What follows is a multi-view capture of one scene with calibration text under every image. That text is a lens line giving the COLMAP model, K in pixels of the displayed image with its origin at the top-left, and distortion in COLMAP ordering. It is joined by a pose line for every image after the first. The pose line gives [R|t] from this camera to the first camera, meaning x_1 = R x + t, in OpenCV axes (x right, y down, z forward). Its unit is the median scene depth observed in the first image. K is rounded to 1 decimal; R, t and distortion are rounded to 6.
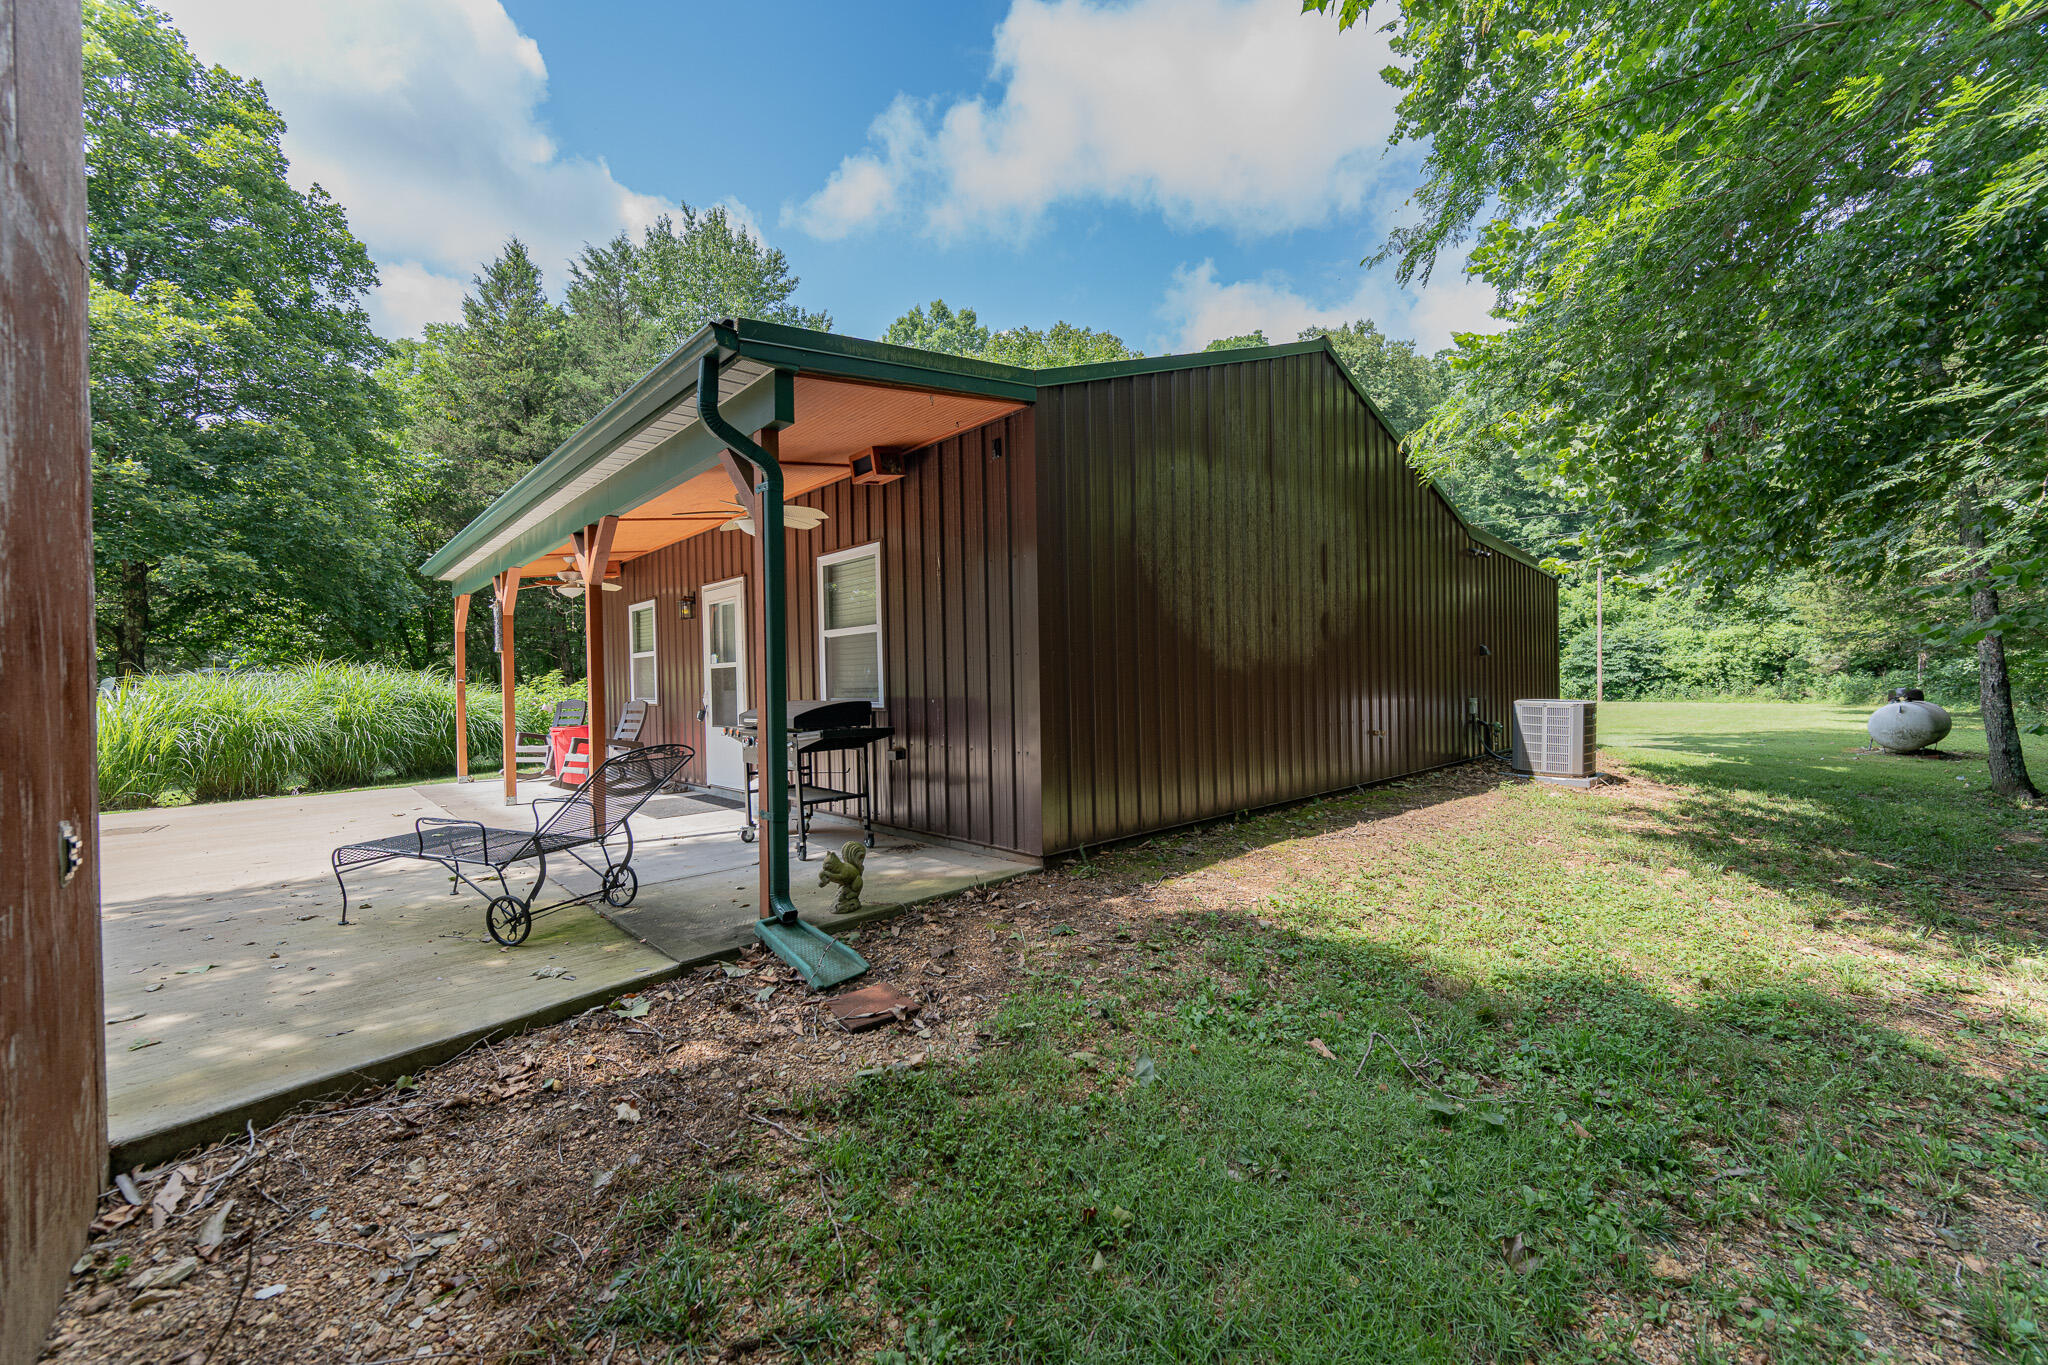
lens RADIAL K [[806.1, 0, 1027.0], [0, 806.1, 690.5], [0, 0, 1]] dist [0.000052, -0.000102]
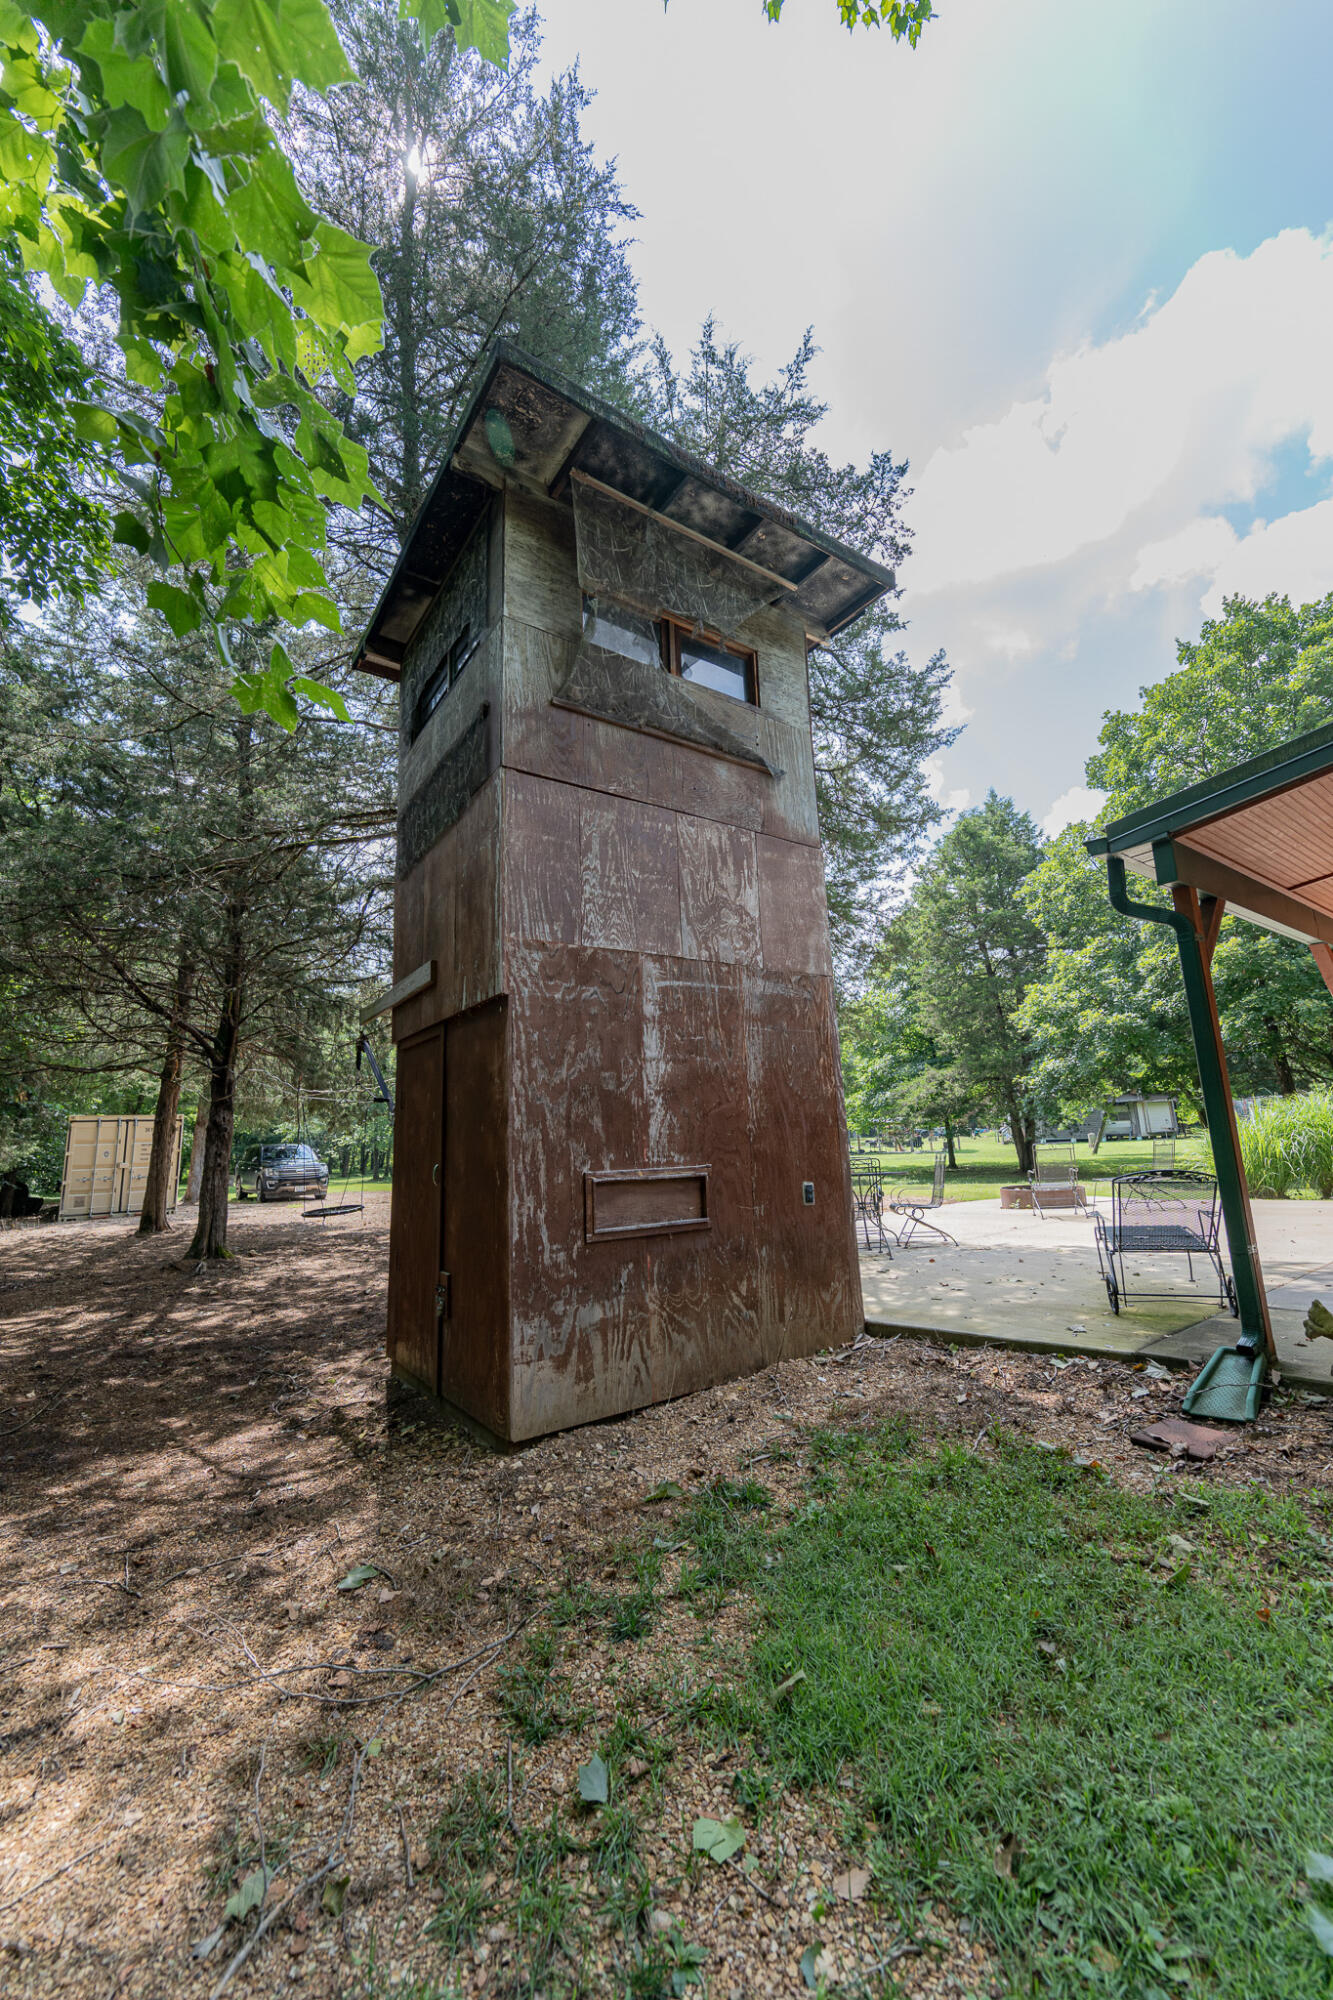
lens RADIAL K [[787.2, 0, 663.8], [0, 787.2, 995.4], [0, 0, 1]] dist [0.000052, -0.000102]
pose [[-0.137483, -0.159424, -0.977590, 1.034566], [0.040201, 0.985251, -0.166327, -0.026837], [0.989688, -0.062167, -0.129047, 0.543490]]
